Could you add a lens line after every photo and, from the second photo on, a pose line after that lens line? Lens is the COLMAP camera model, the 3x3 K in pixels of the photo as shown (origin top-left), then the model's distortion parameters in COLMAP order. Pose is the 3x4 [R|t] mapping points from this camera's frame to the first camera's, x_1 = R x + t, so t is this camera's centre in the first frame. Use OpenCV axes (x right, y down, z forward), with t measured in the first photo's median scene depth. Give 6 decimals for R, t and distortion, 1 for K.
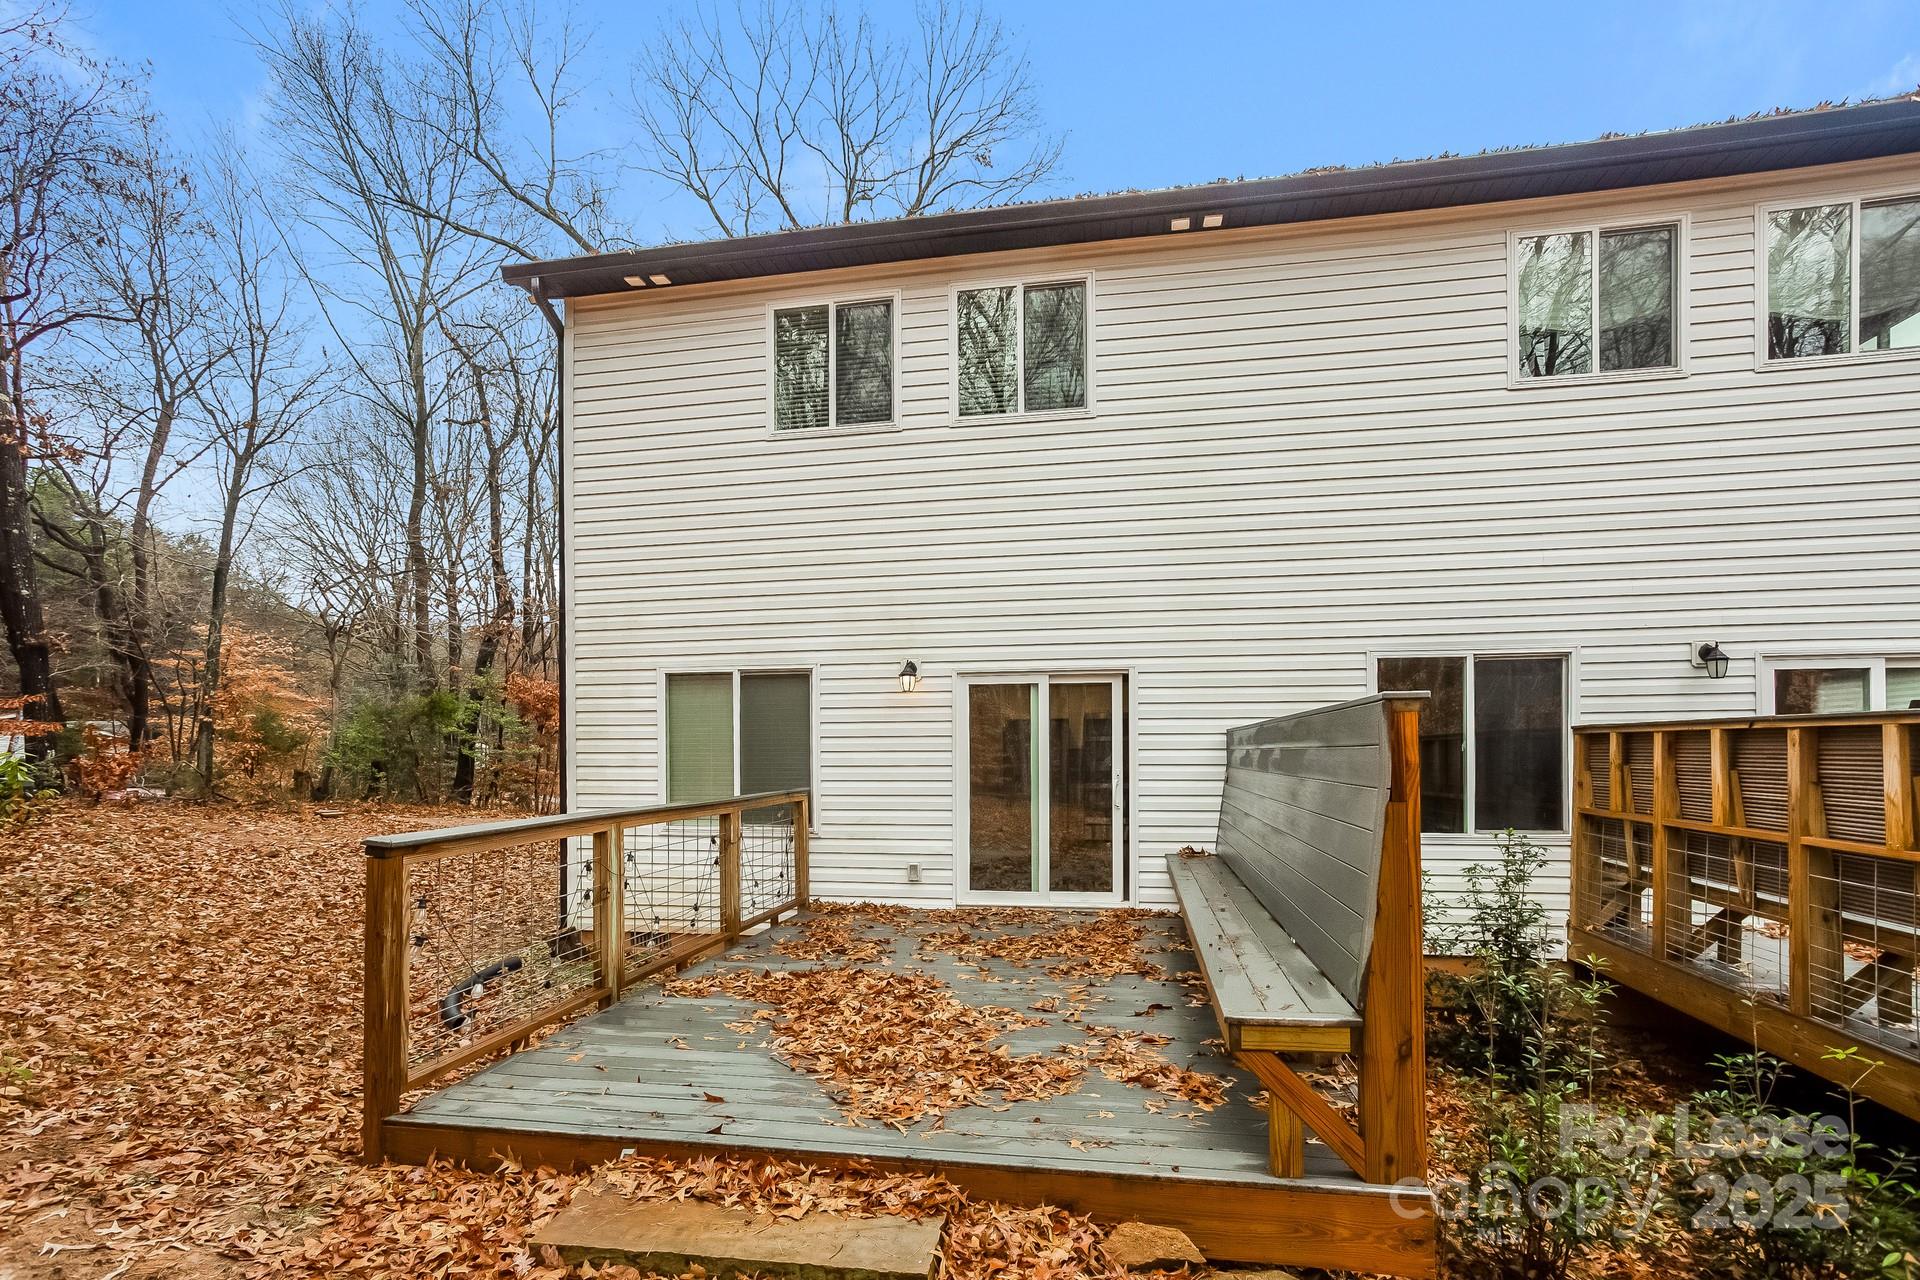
lens RADIAL K [[928.8, 0, 977.9], [0, 928.8, 651.6], [0, 0, 1]] dist [-0.015241, 0.015153]
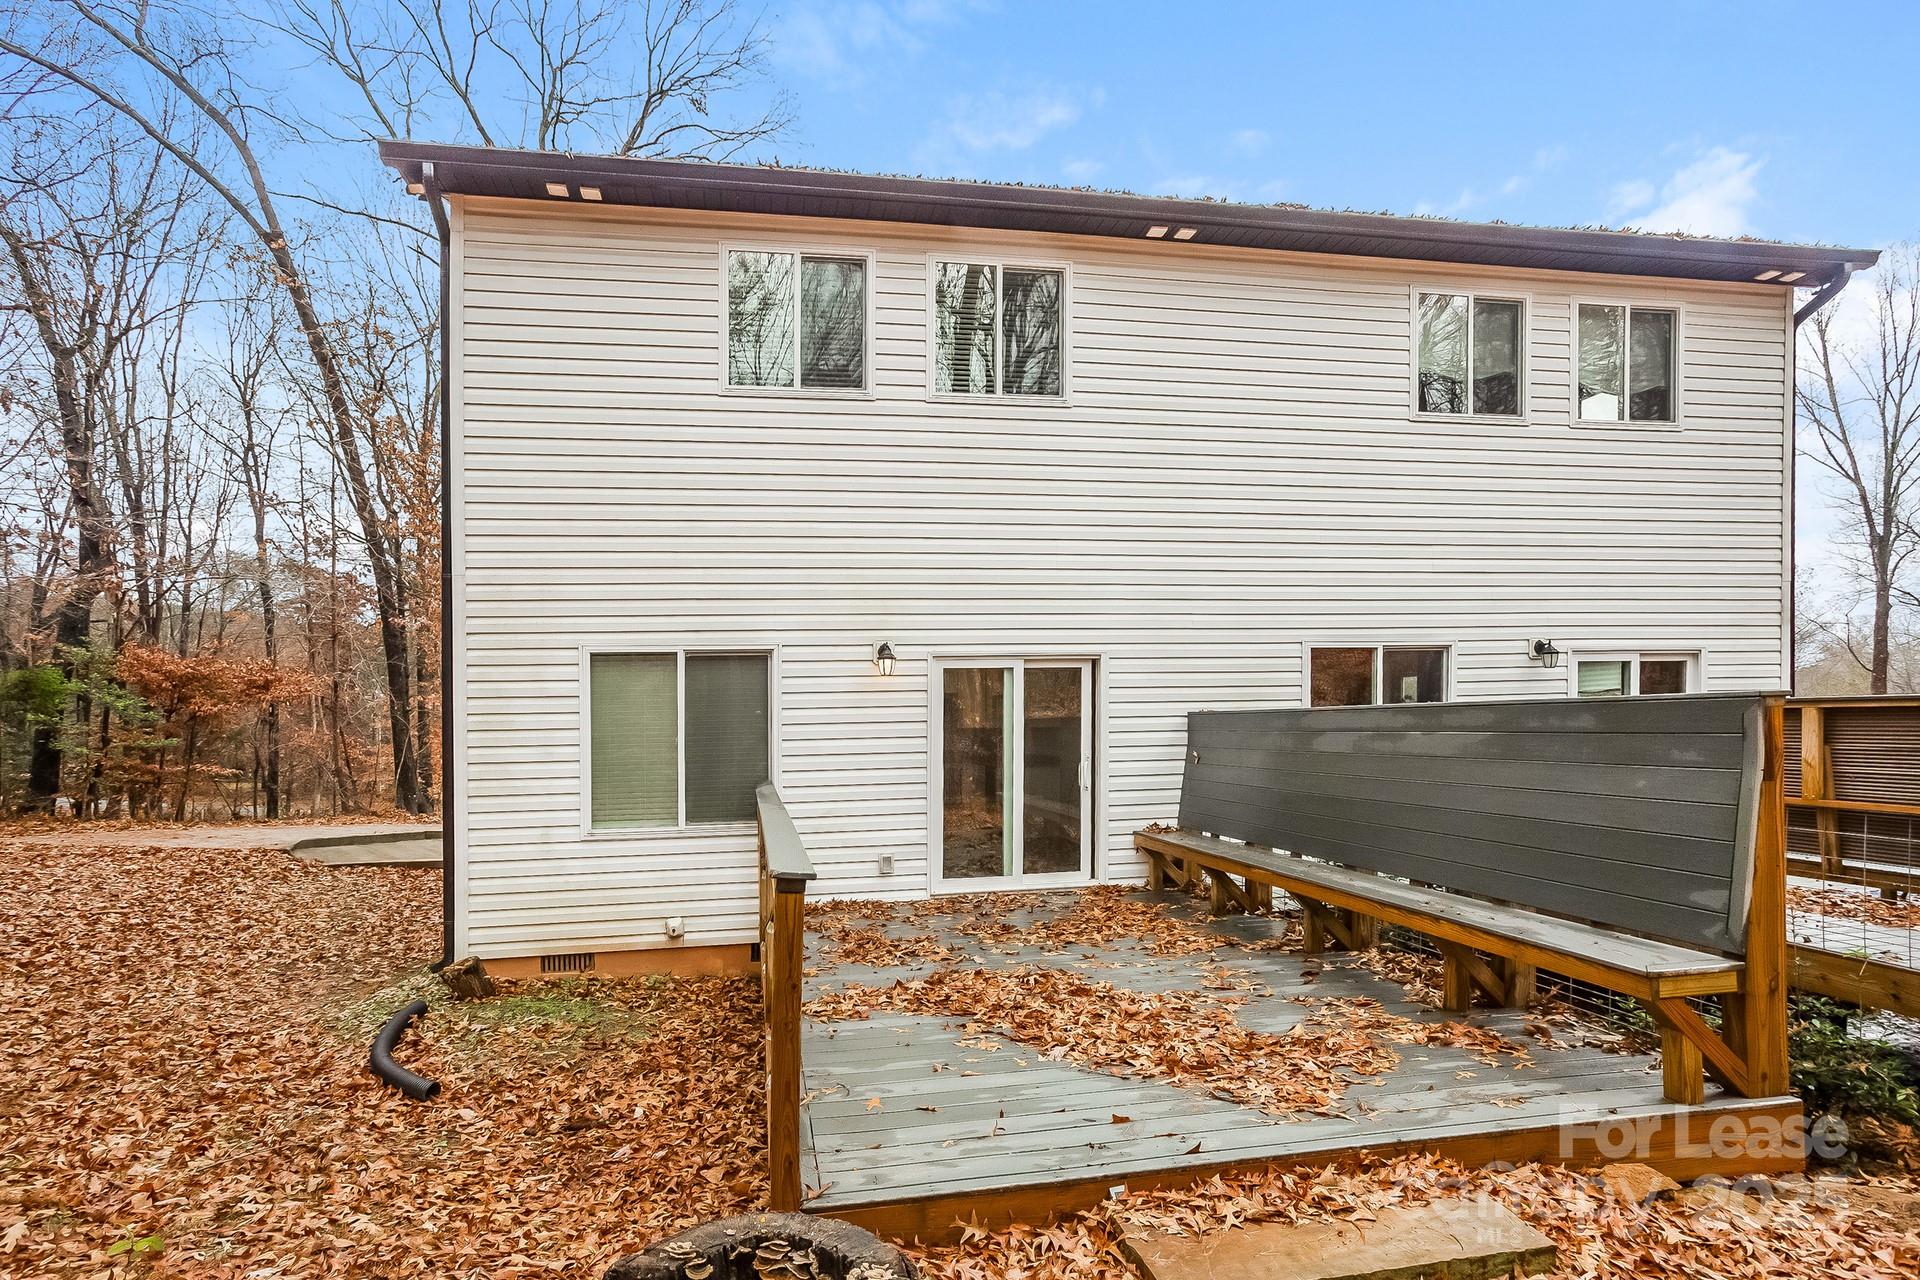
lens RADIAL K [[928.8, 0, 975.1], [0, 928.8, 639.6], [0, 0, 1]] dist [-0.015241, 0.015153]
pose [[0.939962, 0.016588, 0.340876, -0.317597], [-0.020479, 0.999760, 0.007819, -0.003119], [-0.340664, -0.014330, 0.940076, 0.074249]]
